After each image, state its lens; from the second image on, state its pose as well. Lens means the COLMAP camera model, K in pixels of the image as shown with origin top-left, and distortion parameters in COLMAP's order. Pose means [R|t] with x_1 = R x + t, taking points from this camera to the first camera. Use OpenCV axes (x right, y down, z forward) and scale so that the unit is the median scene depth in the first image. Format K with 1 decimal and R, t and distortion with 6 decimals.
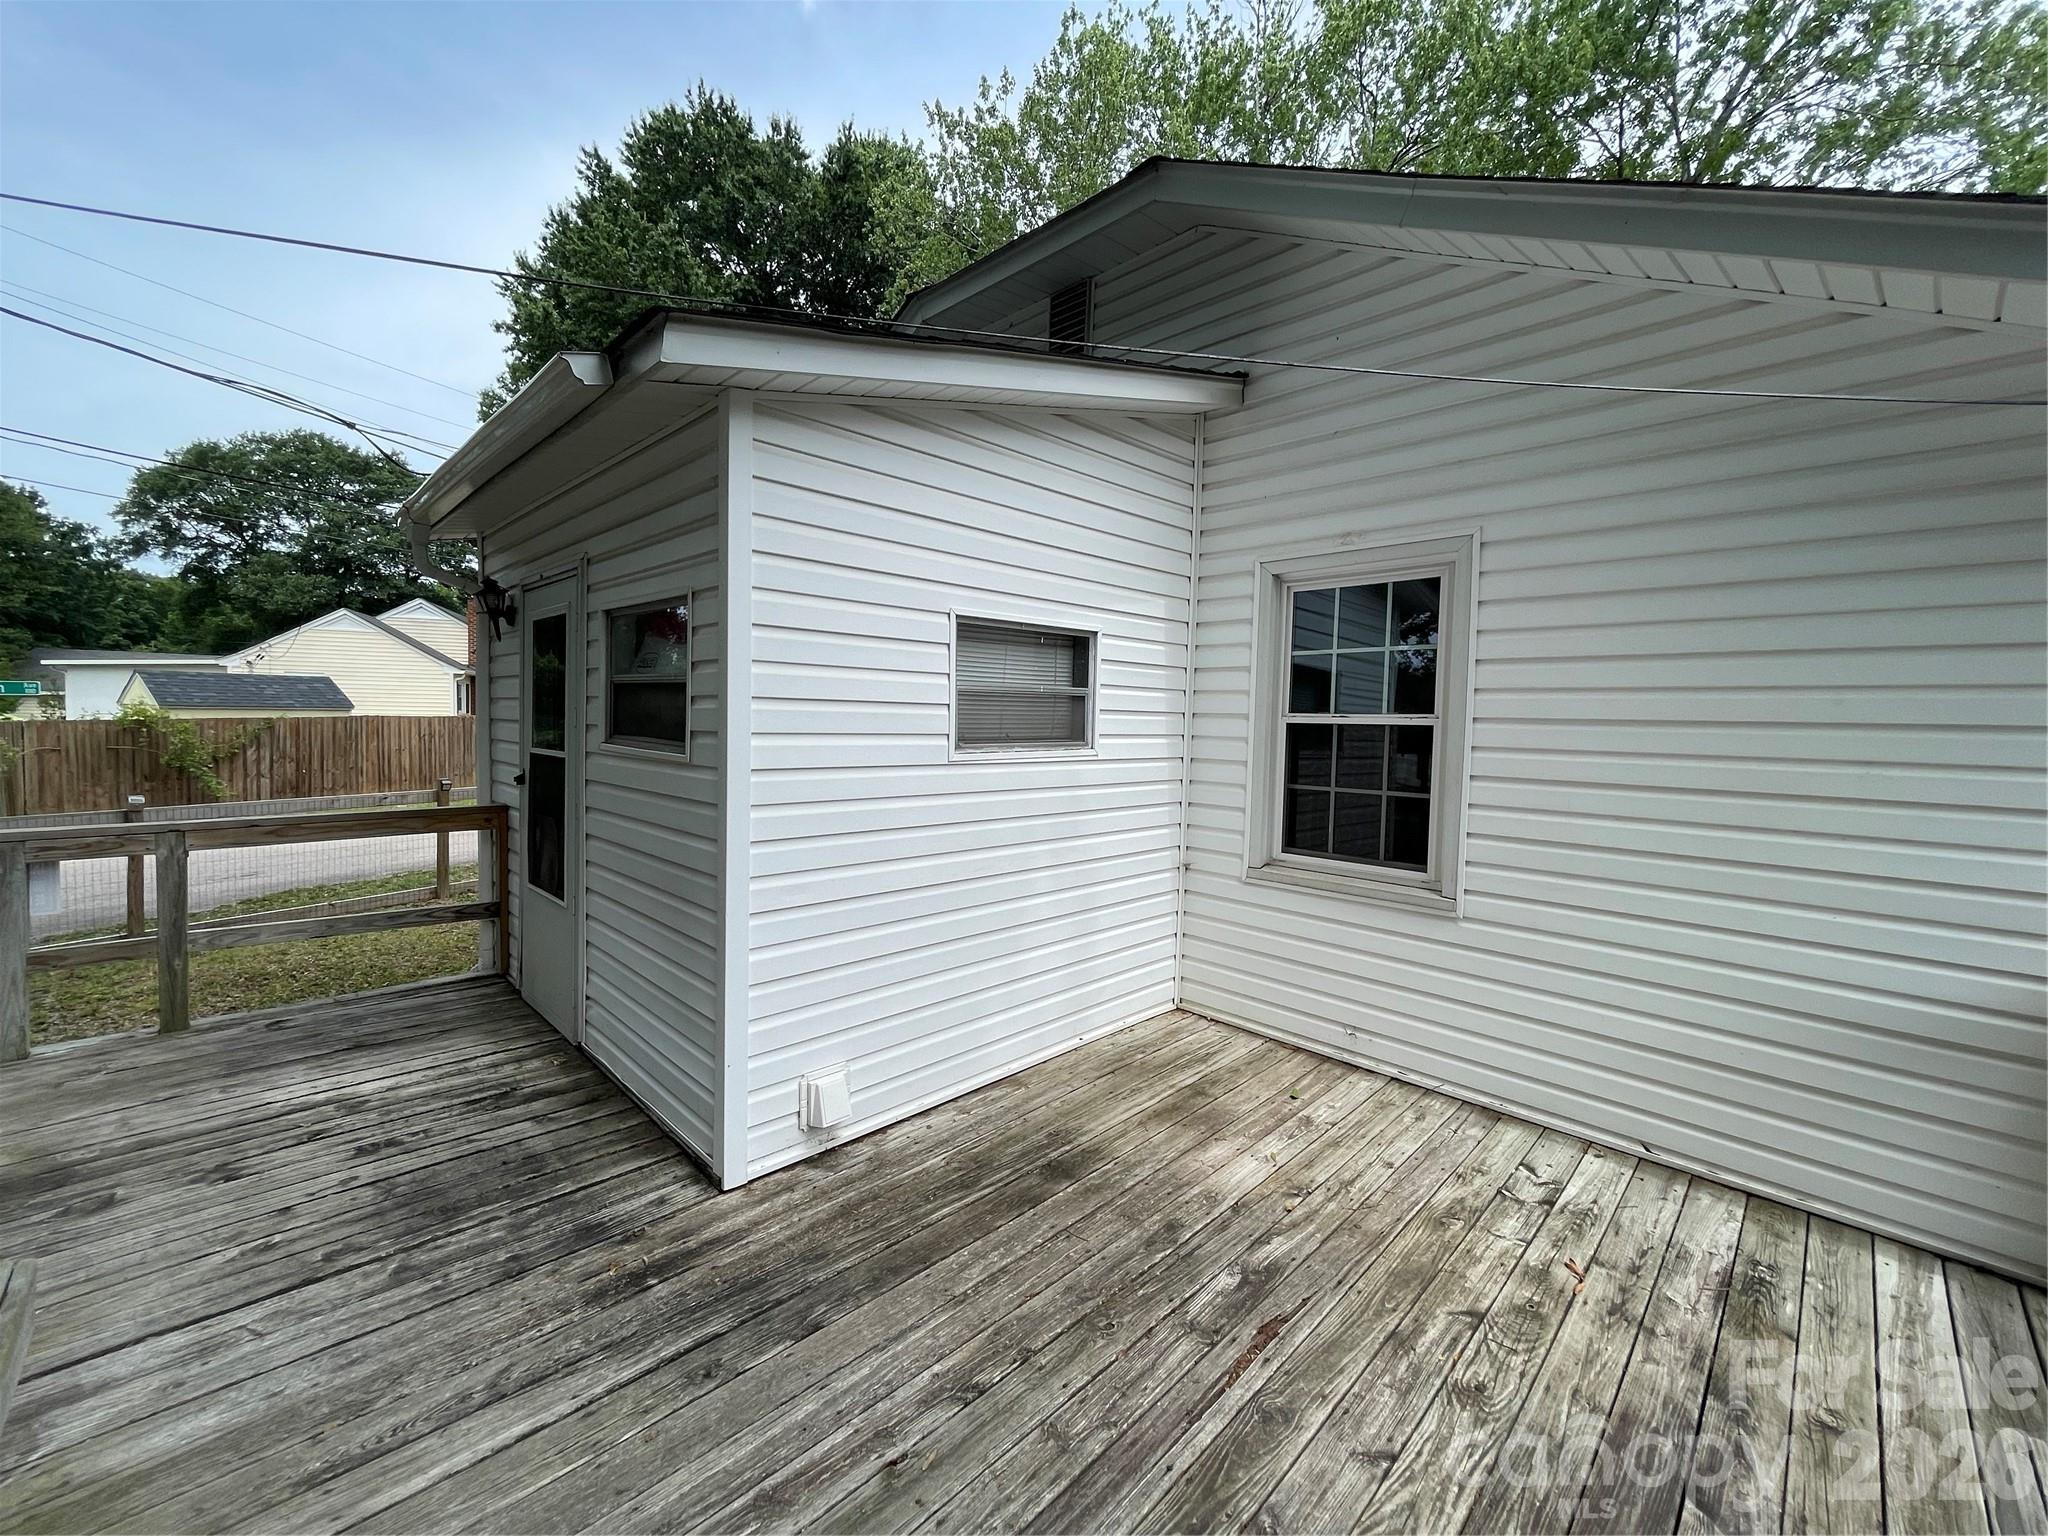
lens RADIAL K [[825.5, 0, 1019.2], [0, 825.5, 754.1], [0, 0, 1]] dist [-0.007138, 0.003226]
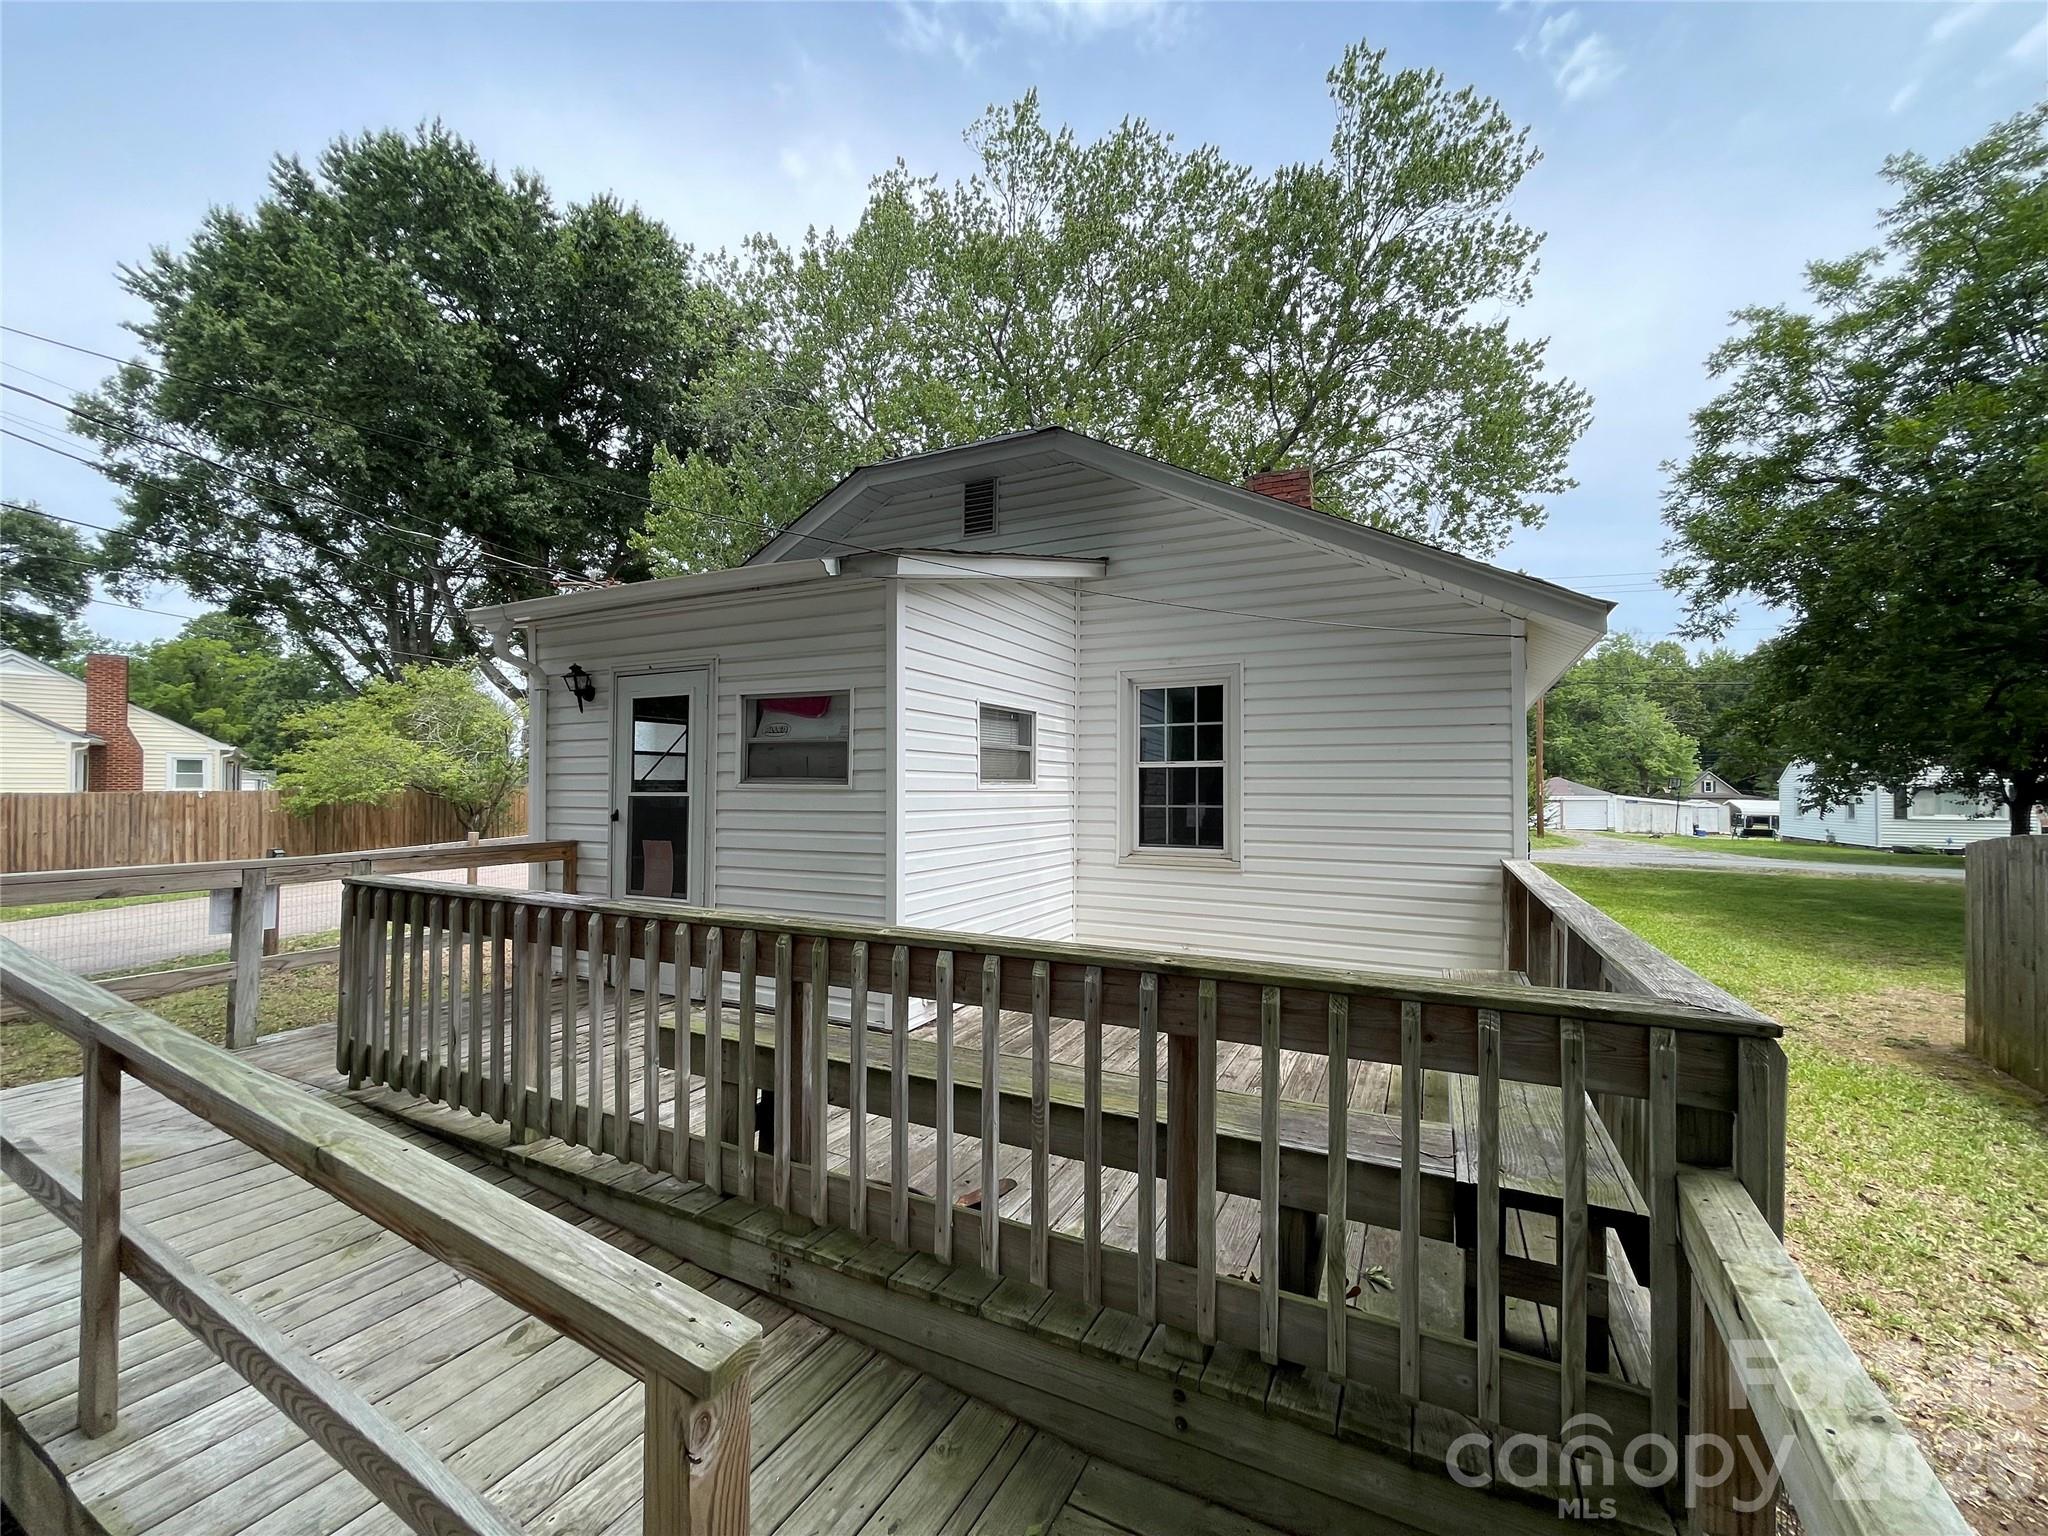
lens RADIAL K [[825.5, 0, 1025.6], [0, 825.5, 774.4], [0, 0, 1]] dist [-0.007138, 0.003226]
pose [[0.944986, -0.012134, 0.326885, -0.425747], [0.031755, 0.997995, -0.054755, 0.057729], [-0.325565, 0.062123, 0.943477, -0.480888]]
